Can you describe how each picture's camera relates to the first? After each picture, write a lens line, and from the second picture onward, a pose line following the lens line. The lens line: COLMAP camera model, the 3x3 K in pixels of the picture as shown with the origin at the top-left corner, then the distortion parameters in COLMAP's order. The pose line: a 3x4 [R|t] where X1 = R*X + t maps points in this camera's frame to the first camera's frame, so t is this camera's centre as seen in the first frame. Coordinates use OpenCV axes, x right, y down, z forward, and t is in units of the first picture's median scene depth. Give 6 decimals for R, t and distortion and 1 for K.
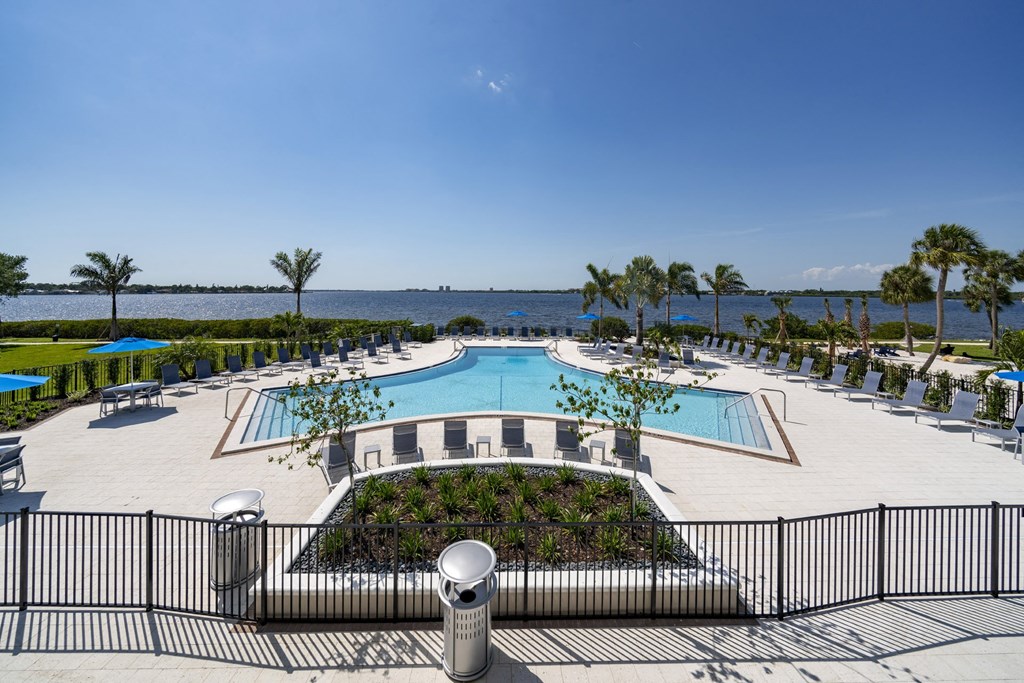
lens RADIAL K [[683.6, 0, 512.5], [0, 683.6, 303.4], [0, 0, 1]] dist [0.040465, 0.001691]
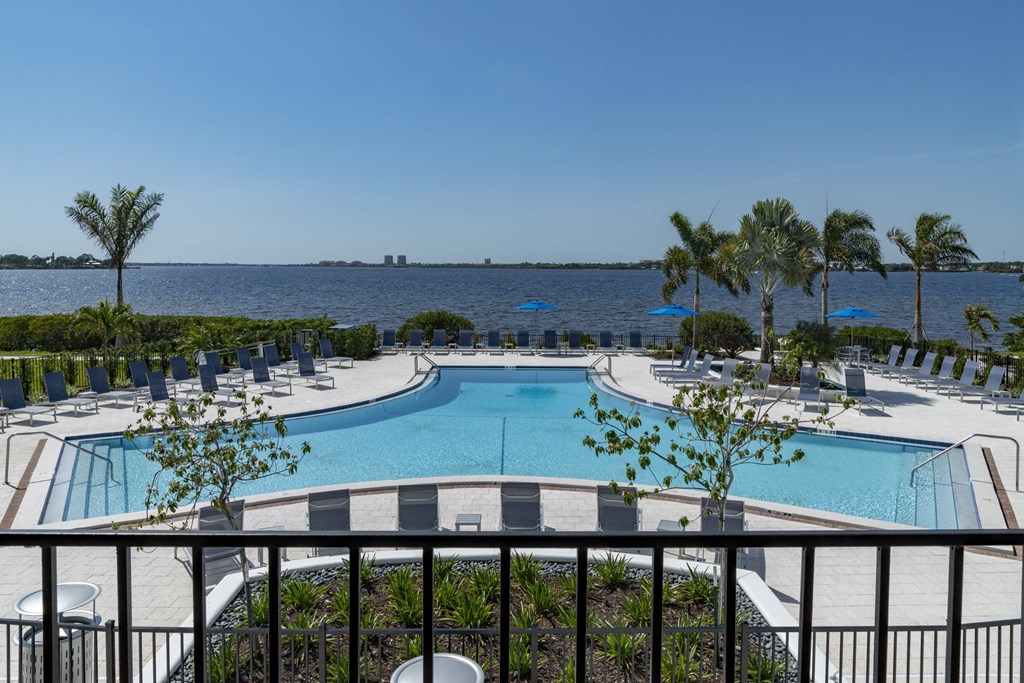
lens RADIAL K [[426.1, 0, 513.7], [0, 426.1, 252.4], [0, 0, 1]] dist [-0.008921, 0.000103]
pose [[0.984915, -0.009238, 0.172792, -0.066166], [0.008523, 0.999952, 0.004883, -0.028308], [-0.172829, -0.003337, 0.984946, 0.658054]]
